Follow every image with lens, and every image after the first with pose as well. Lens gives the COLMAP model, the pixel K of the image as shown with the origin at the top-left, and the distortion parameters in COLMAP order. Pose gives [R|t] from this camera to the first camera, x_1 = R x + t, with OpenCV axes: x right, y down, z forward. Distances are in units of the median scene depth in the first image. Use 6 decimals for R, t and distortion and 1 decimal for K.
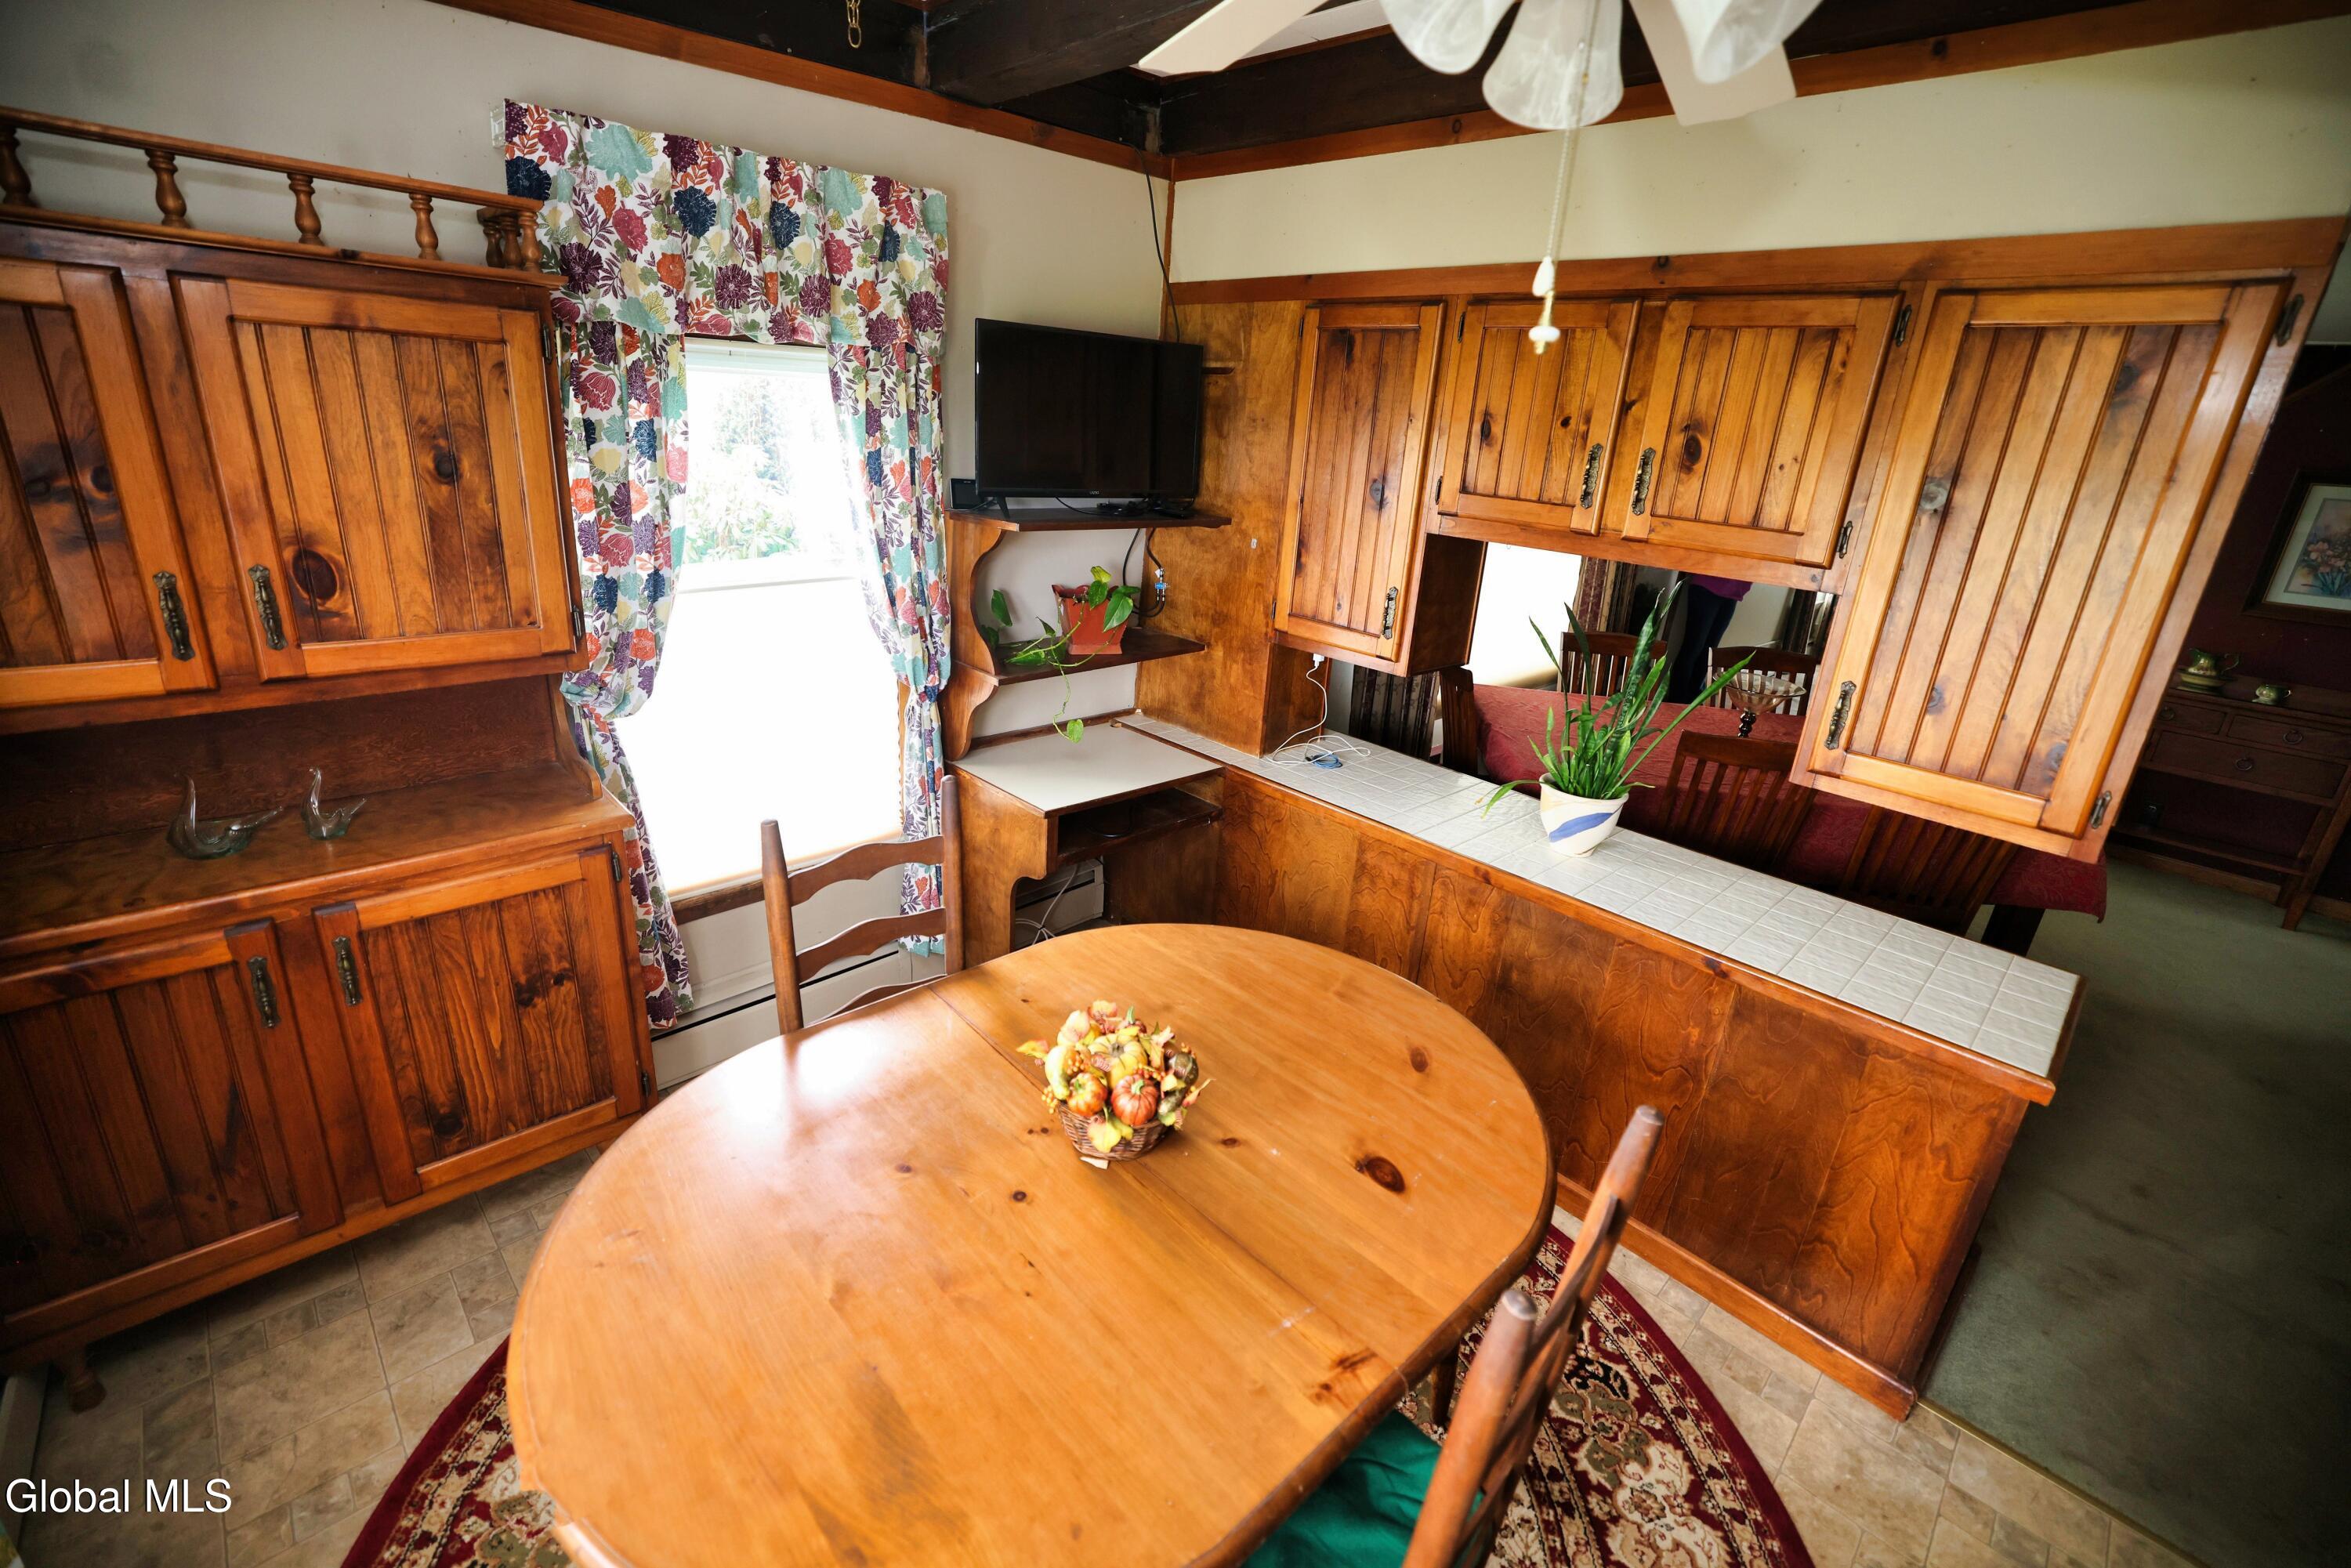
lens RADIAL K [[1001.7, 0, 1172.0], [0, 1001.7, 763.6], [0, 0, 1]] dist [-0.038043, 0.009153]
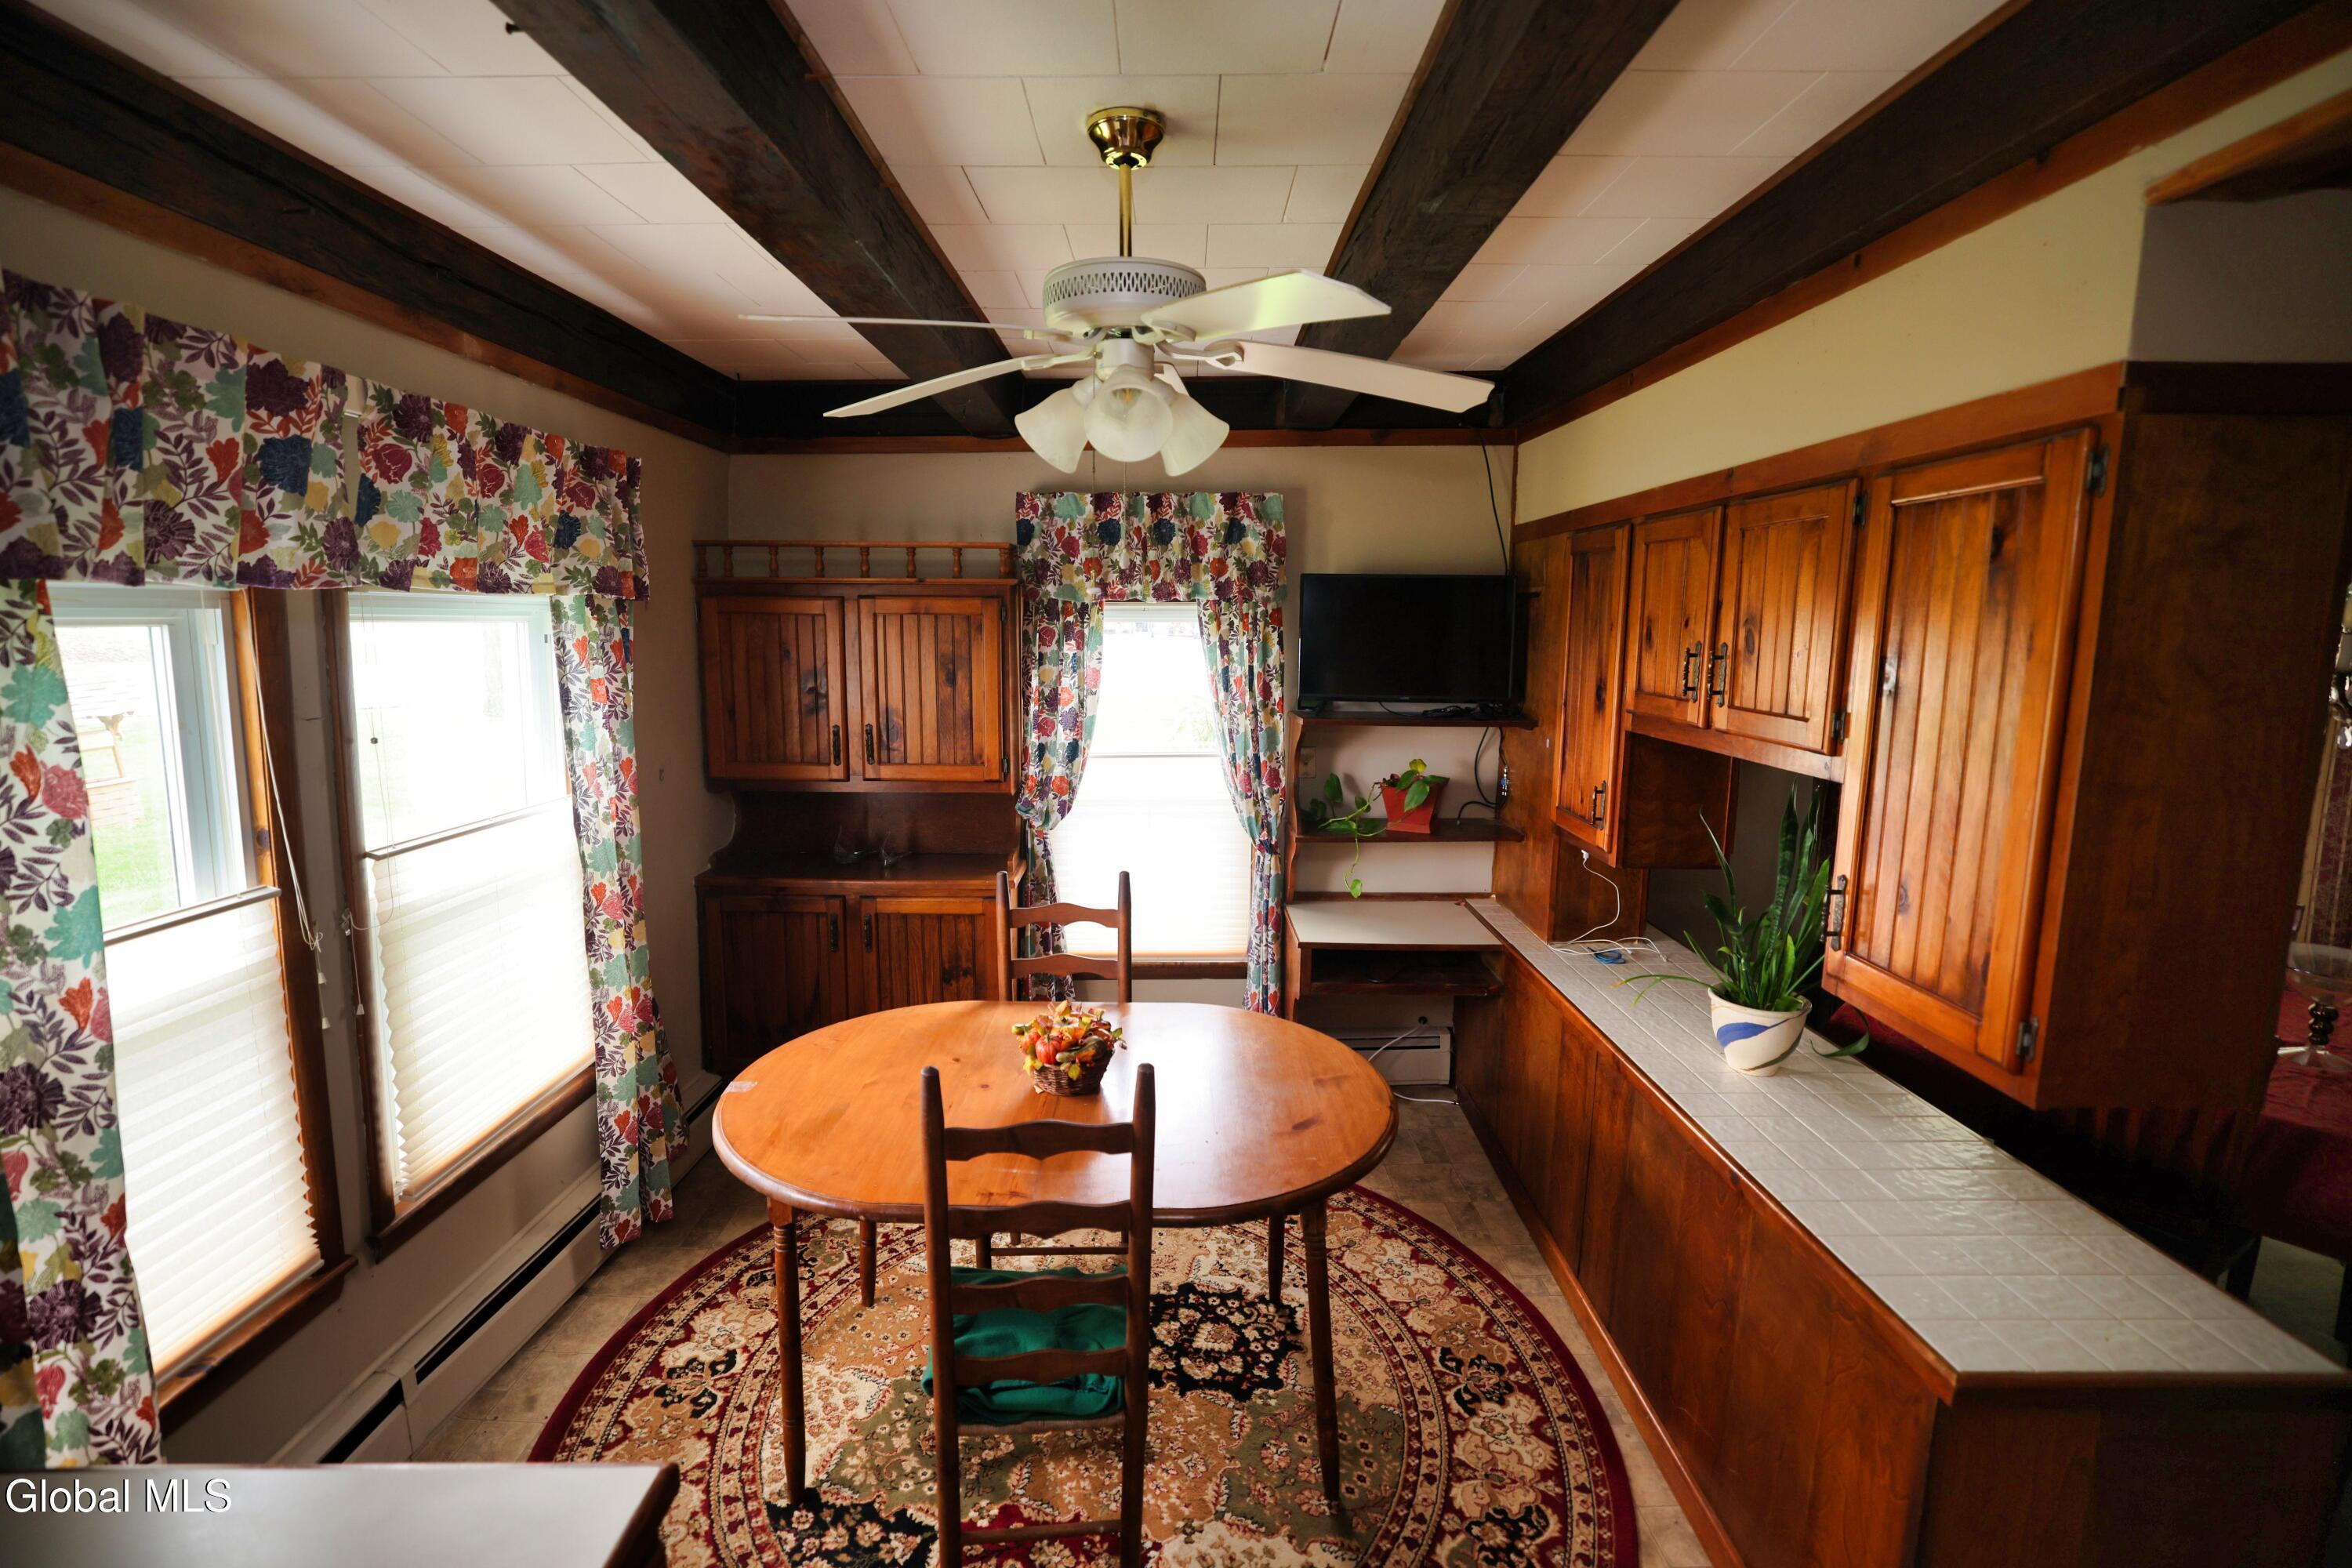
lens RADIAL K [[1046.5, 0, 1172.7], [0, 1046.5, 770.2], [0, 0, 1]] dist [-0.038107, 0.001470]
pose [[0.726922, 0.039331, -0.685592, 0.752699], [-0.186783, 0.972044, -0.142278, 0.063256], [0.660830, 0.231482, 0.713947, -0.101646]]
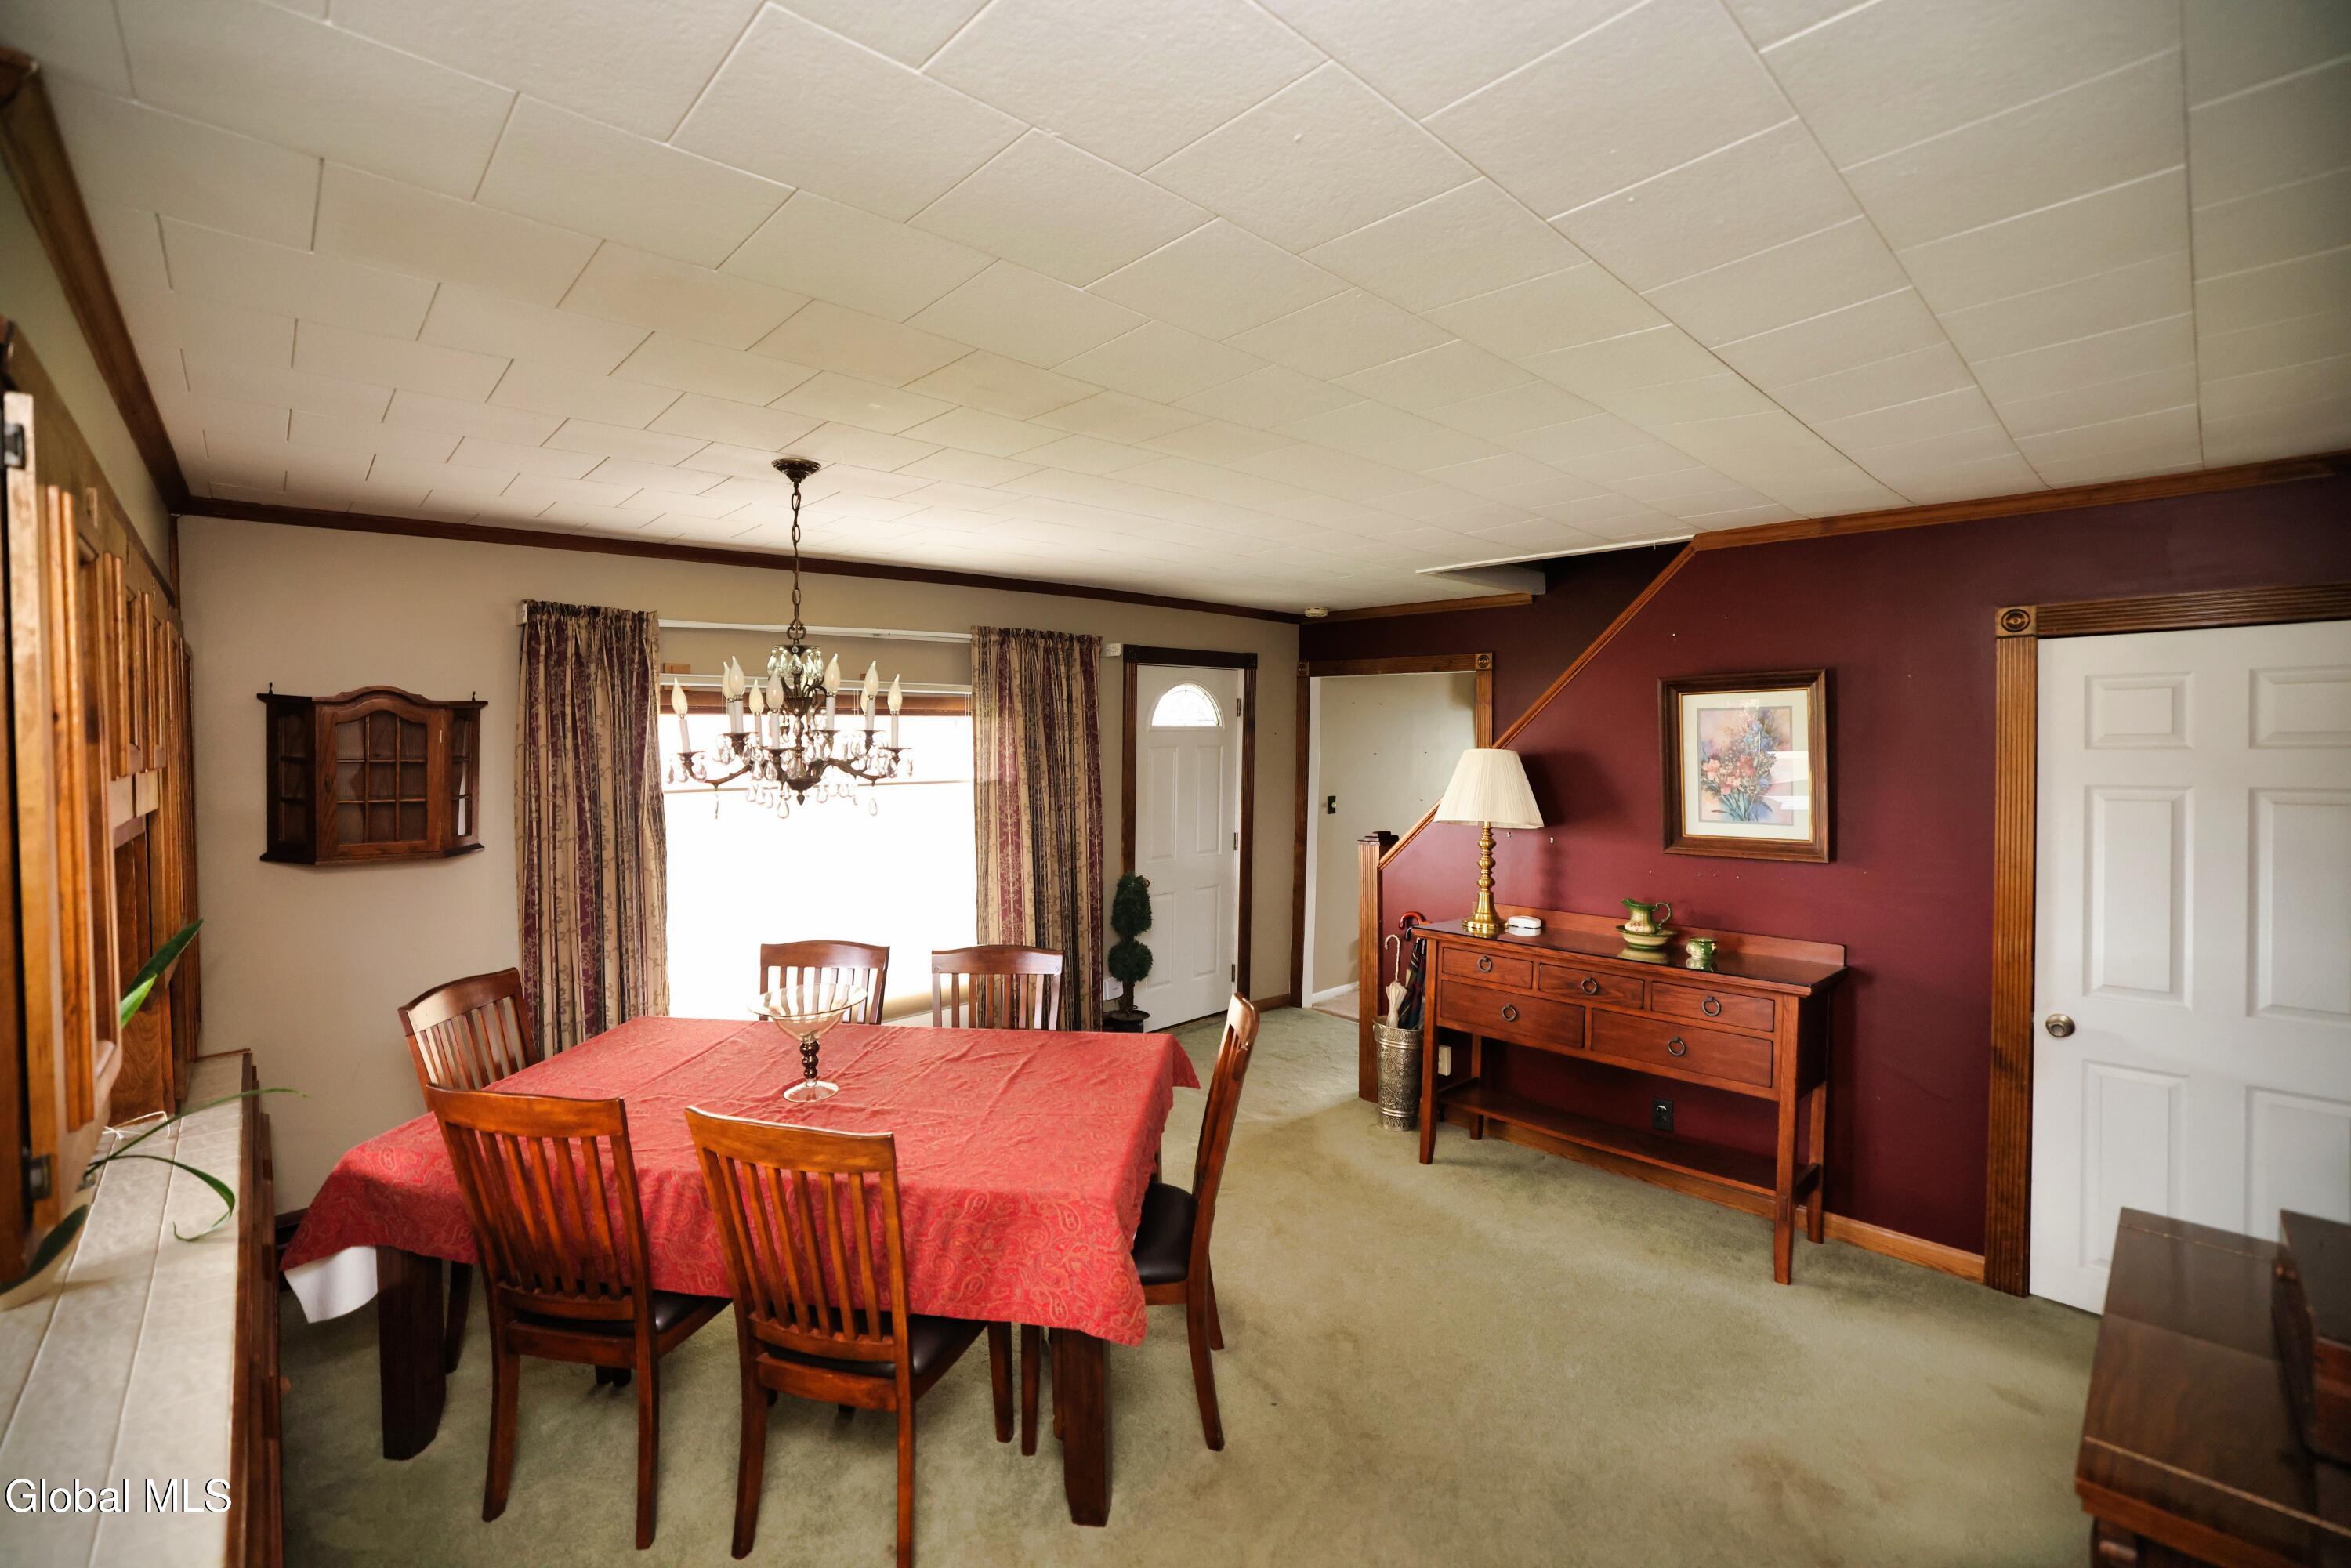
lens RADIAL K [[1001.7, 0, 1167.8], [0, 1001.7, 767.1], [0, 0, 1]] dist [-0.038043, 0.009153]
pose [[0.996821, -0.078820, -0.011660, 1.361545], [0.071442, 0.948965, -0.307183, 0.002793], [0.035277, 0.305373, 0.951579, 0.344653]]
